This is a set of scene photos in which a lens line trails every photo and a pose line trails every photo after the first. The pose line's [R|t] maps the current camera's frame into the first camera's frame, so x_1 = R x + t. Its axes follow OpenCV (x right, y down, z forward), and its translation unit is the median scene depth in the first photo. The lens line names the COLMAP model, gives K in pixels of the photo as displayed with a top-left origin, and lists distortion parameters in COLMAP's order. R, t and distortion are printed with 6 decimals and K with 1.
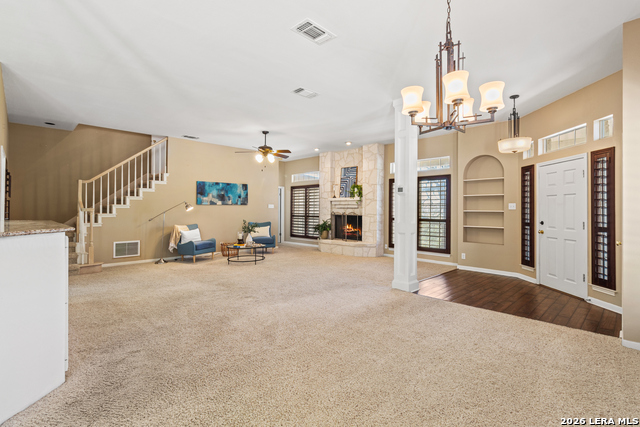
lens RADIAL K [[298.0, 0, 334.9], [0, 298.0, 204.4], [0, 0, 1]] dist [0.001116, -0.001654]
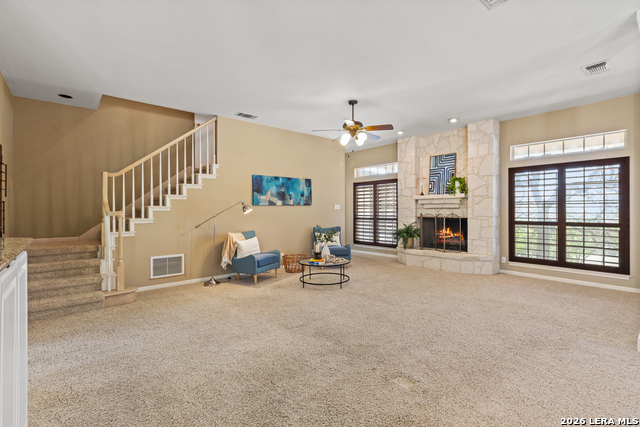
lens RADIAL K [[298.0, 0, 339.1], [0, 298.0, 206.9], [0, 0, 1]] dist [0.001116, -0.001654]
pose [[0.997697, -0.008960, -0.067233, -0.206907], [0.009333, 0.999943, 0.005229, 0.002766], [0.067182, -0.005844, 0.997724, 0.270905]]
